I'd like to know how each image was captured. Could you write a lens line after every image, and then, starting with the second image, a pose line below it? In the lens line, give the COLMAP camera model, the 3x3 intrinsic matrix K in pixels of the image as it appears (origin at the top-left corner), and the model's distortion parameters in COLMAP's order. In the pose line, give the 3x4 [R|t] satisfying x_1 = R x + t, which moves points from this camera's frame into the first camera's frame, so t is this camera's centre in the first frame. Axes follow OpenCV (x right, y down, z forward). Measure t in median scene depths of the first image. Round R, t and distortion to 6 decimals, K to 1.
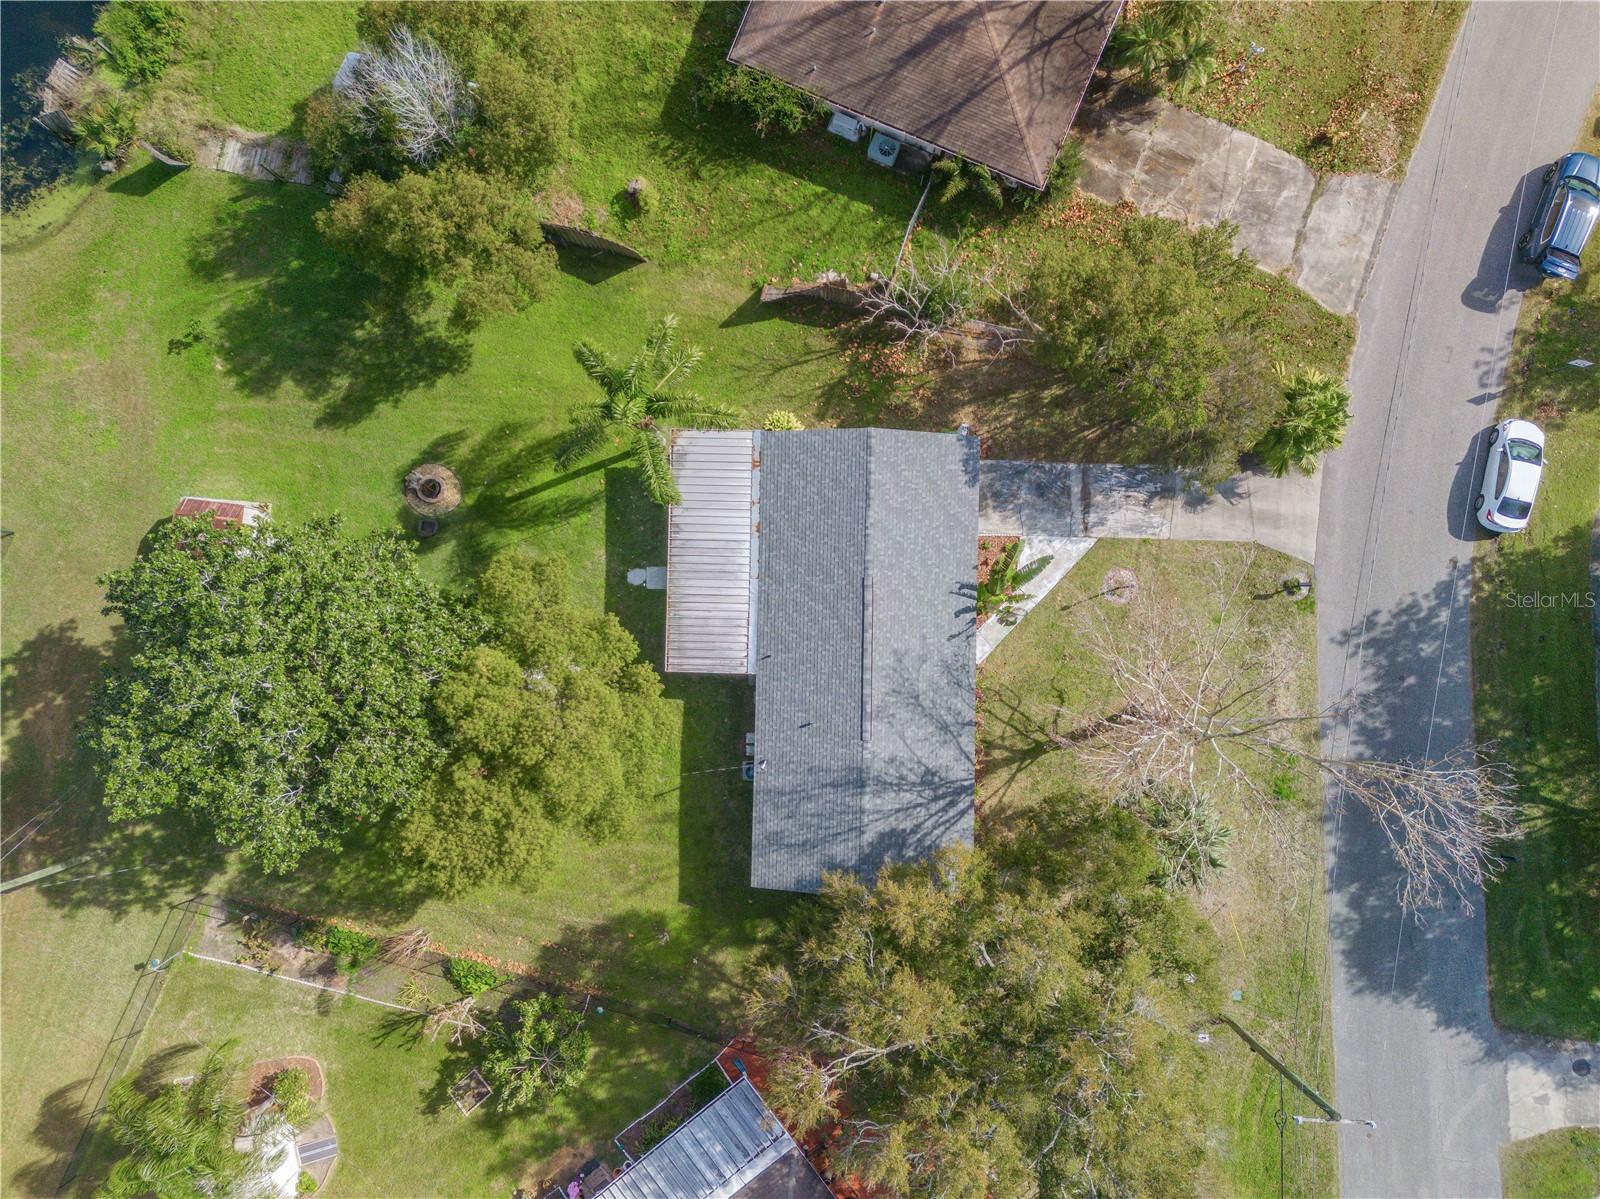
lens RADIAL K [[1141.9, 0, 805.6], [0, 1141.9, 599.1], [0, 0, 1]] dist [0.084022, -0.077605]
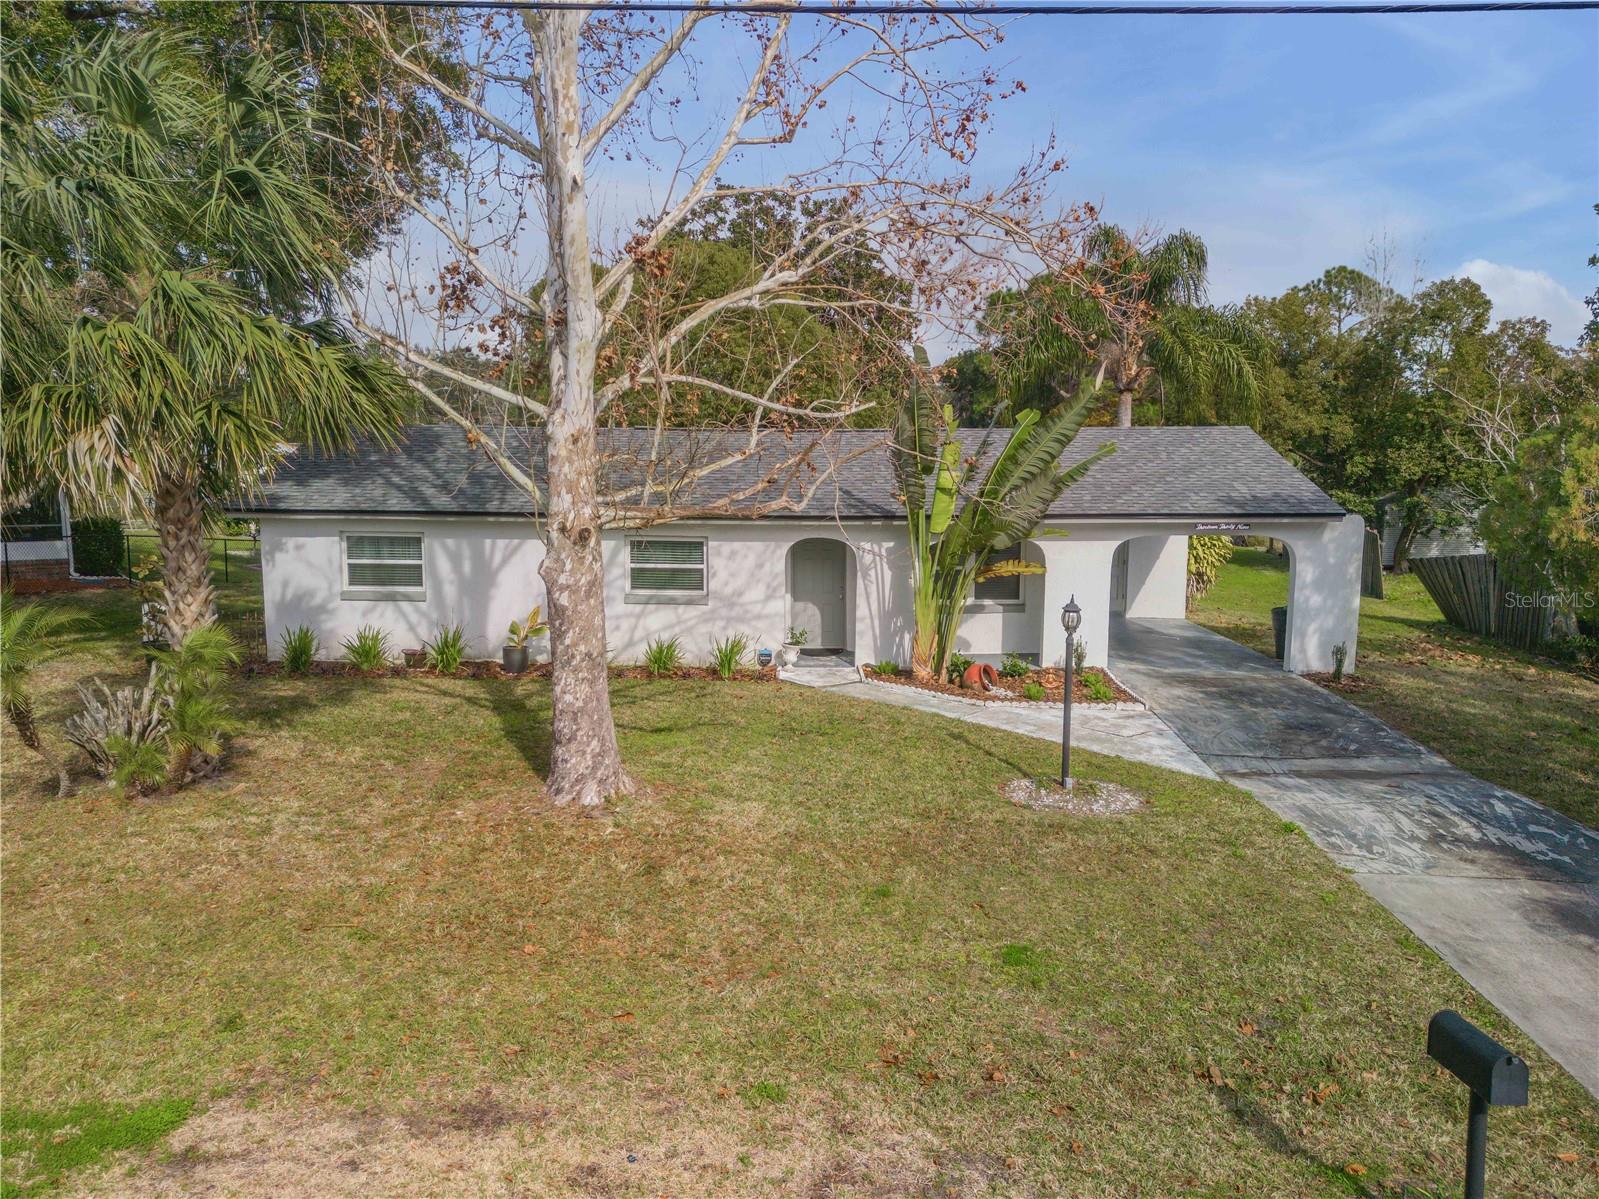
lens RADIAL K [[1154.6, 0, 799.5], [0, 1154.6, 599.5], [0, 0, 1]] dist [0.075310, -0.082437]
pose [[0.019771, 0.139508, -0.990024, 0.526501], [-0.999751, 0.012969, -0.018138, 0.054944], [0.010309, 0.990136, 0.139729, 0.915710]]
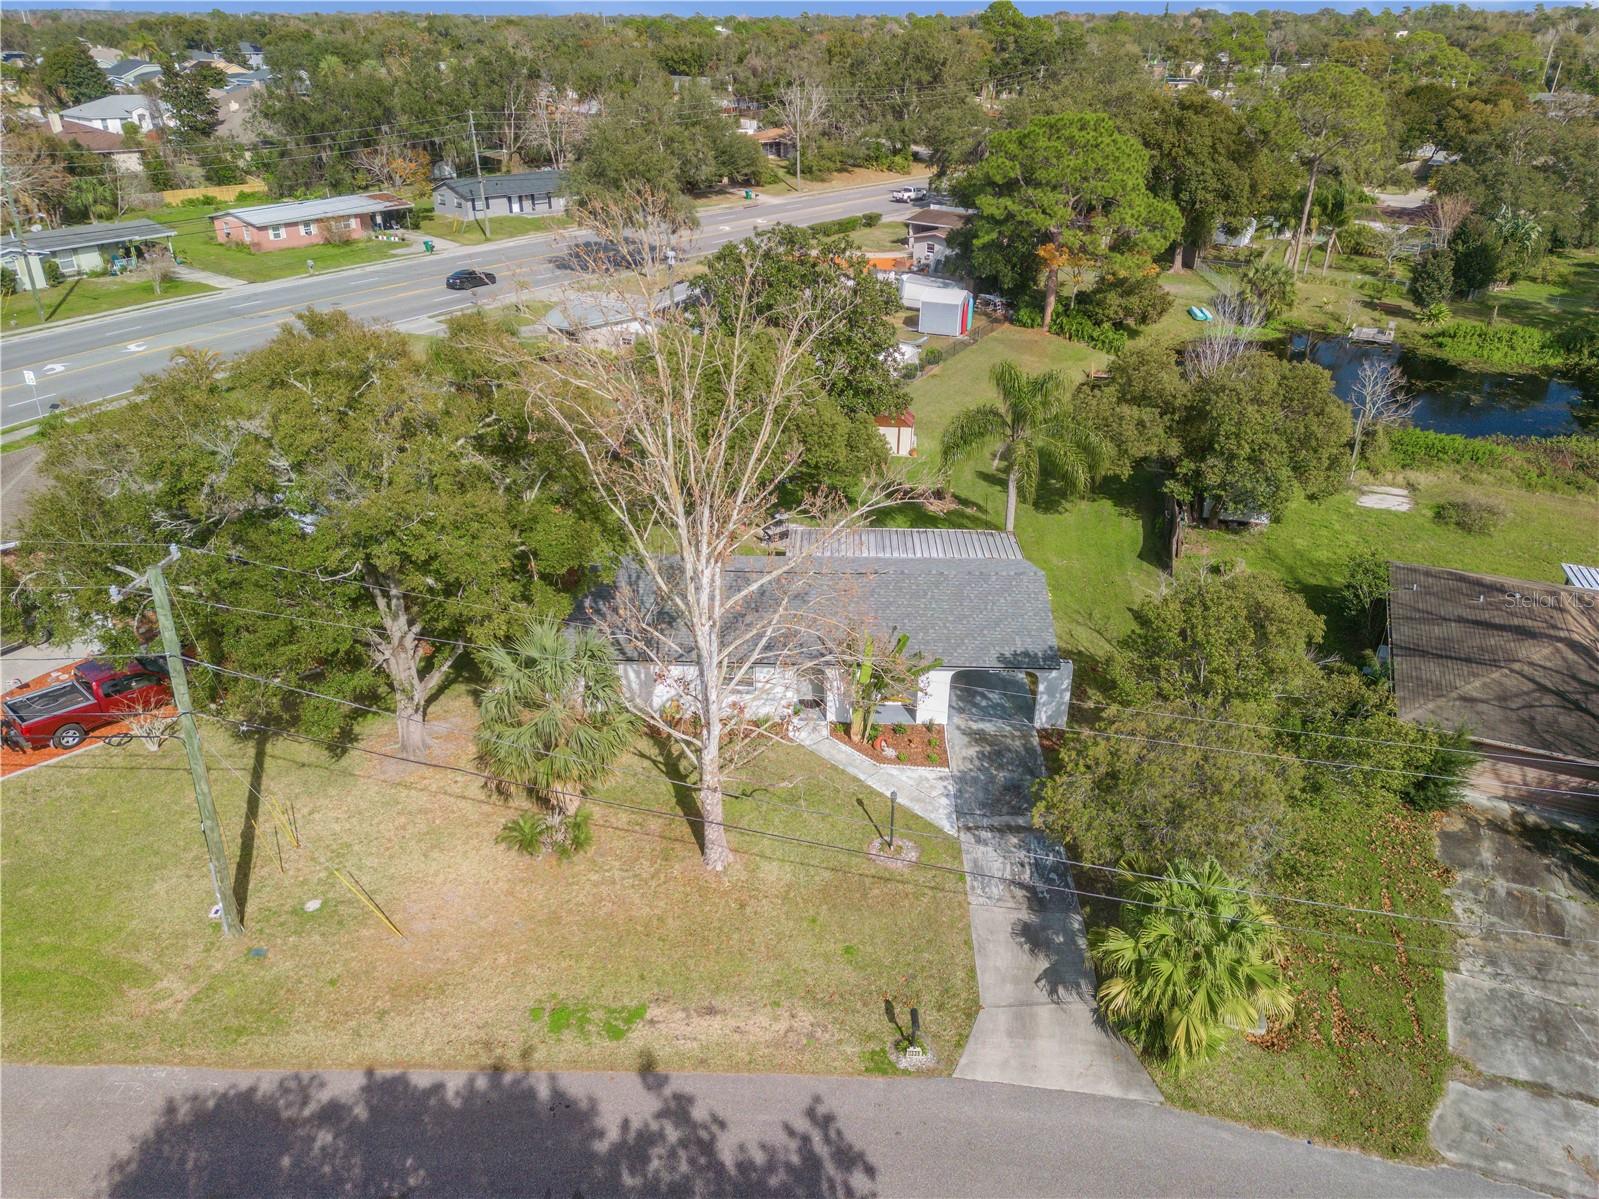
lens RADIAL K [[1138.7, 0, 803.0], [0, 1138.7, 595.6], [0, 0, 1]] dist [0.090149, -0.089705]
pose [[-0.011540, 0.457933, -0.888912, 0.827892], [-0.999884, 0.003568, 0.014818, 0.033386], [0.009957, 0.888980, 0.457839, 0.533133]]
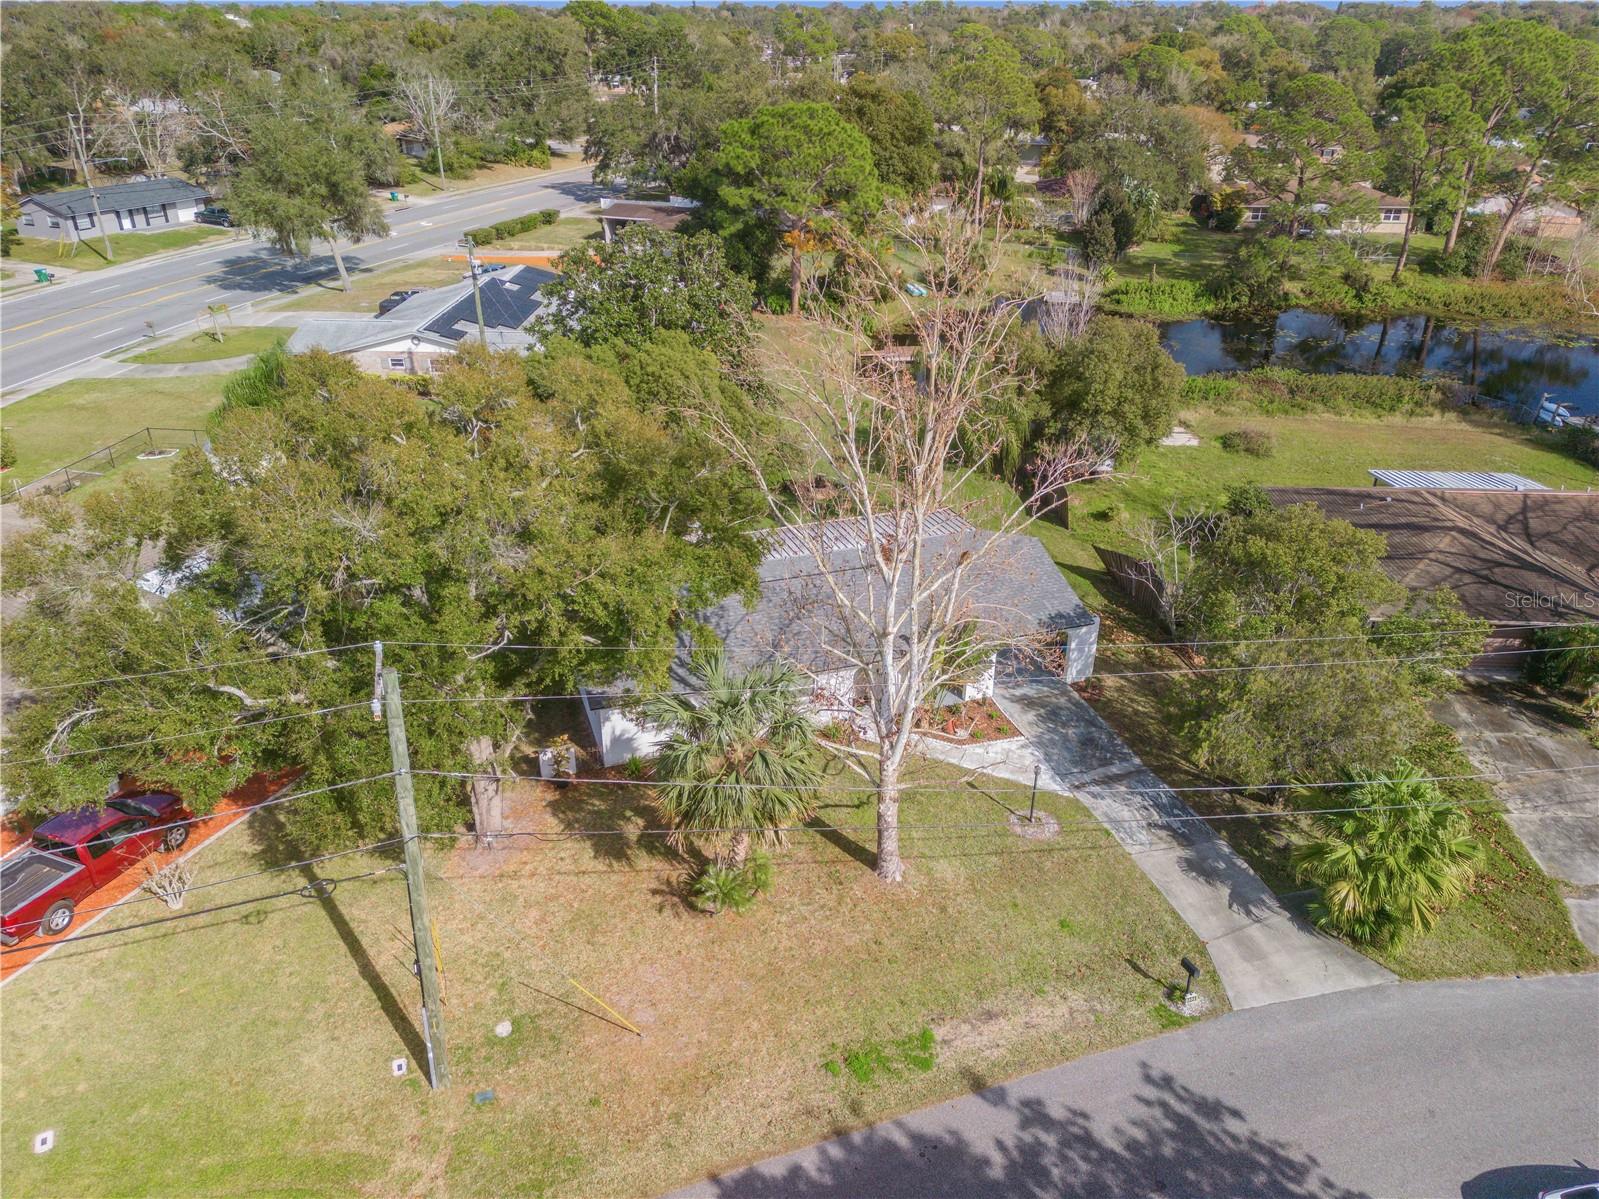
lens RADIAL K [[1141.2, 0, 805.1], [0, 1141.2, 599.1], [0, 0, 1]] dist [0.084022, -0.077605]
pose [[0.348872, 0.436863, -0.829119, 0.761275], [-0.937164, 0.165819, -0.306965, 0.323100], [0.003382, 0.884112, 0.467262, 0.532297]]
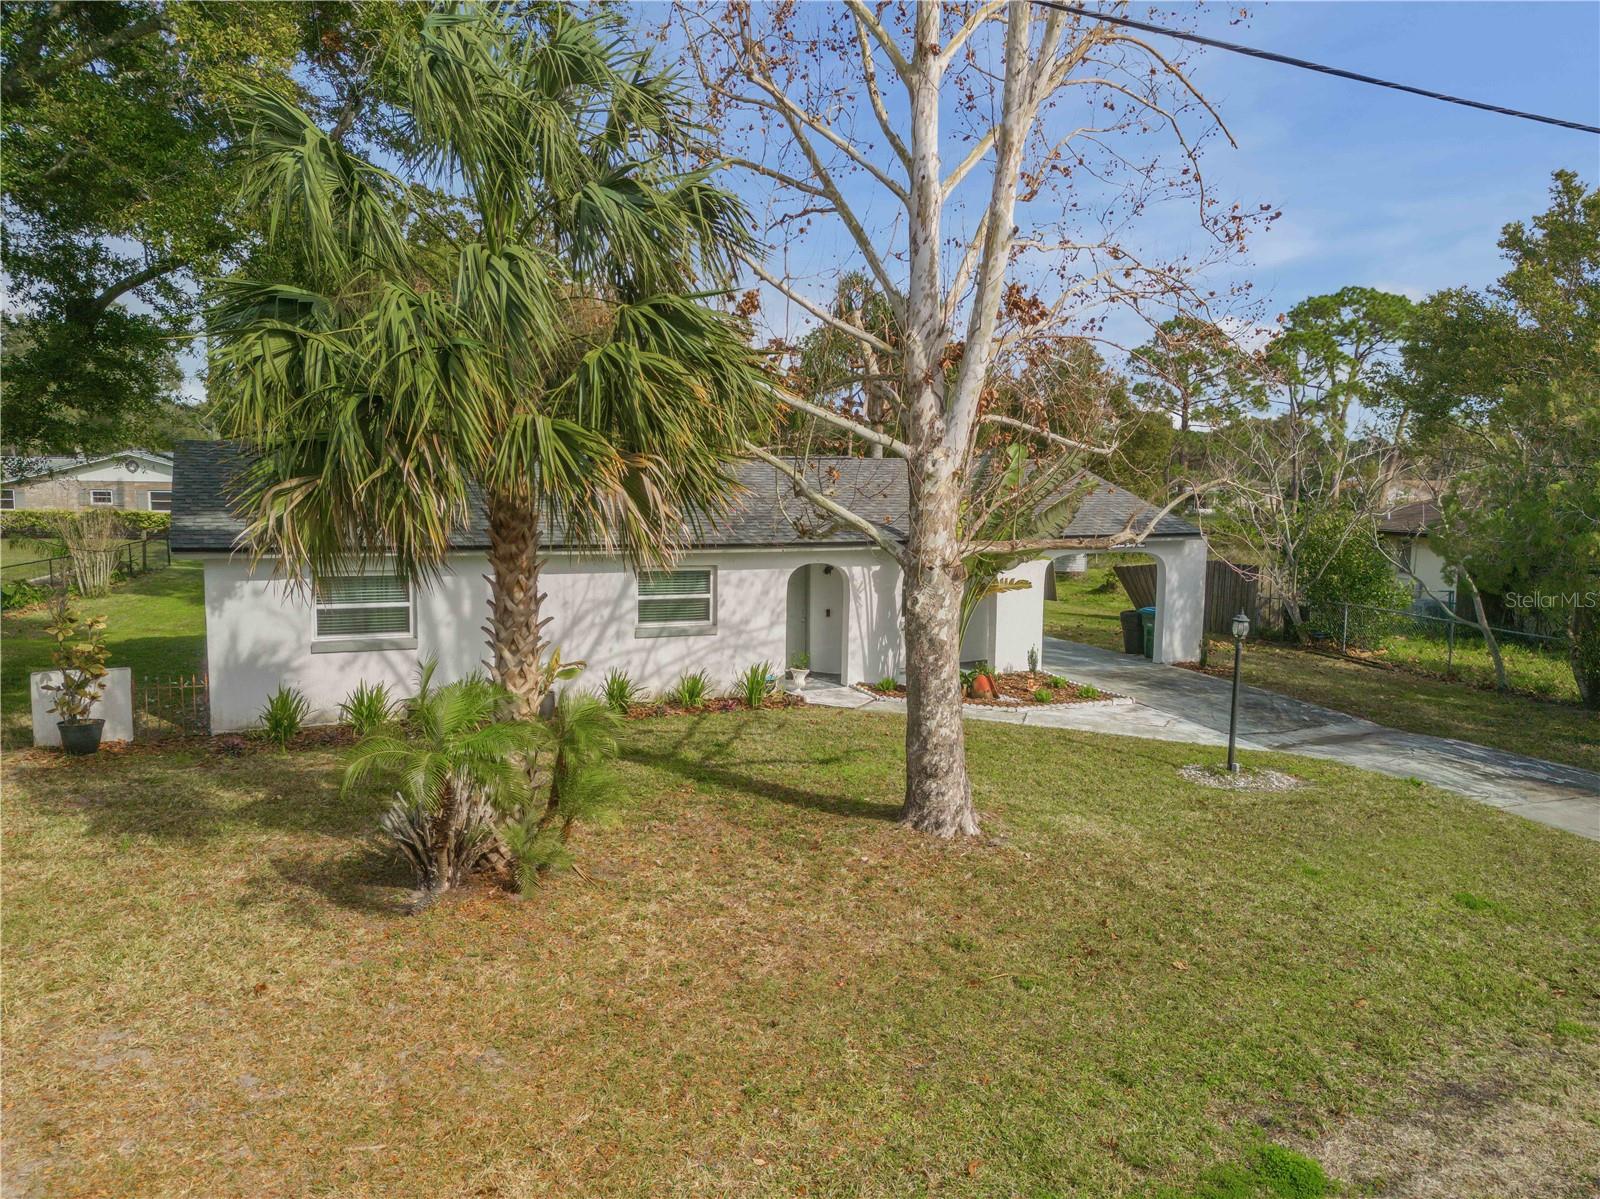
lens RADIAL K [[1146.4, 0, 800.0], [0, 1146.4, 599.5], [0, 0, 1]] dist [0.152276, -0.213729]
pose [[0.462377, 0.117203, -0.878903, 0.486488], [-0.886660, 0.053962, -0.459262, 0.233616], [-0.006399, 0.991641, 0.128870, 0.910556]]
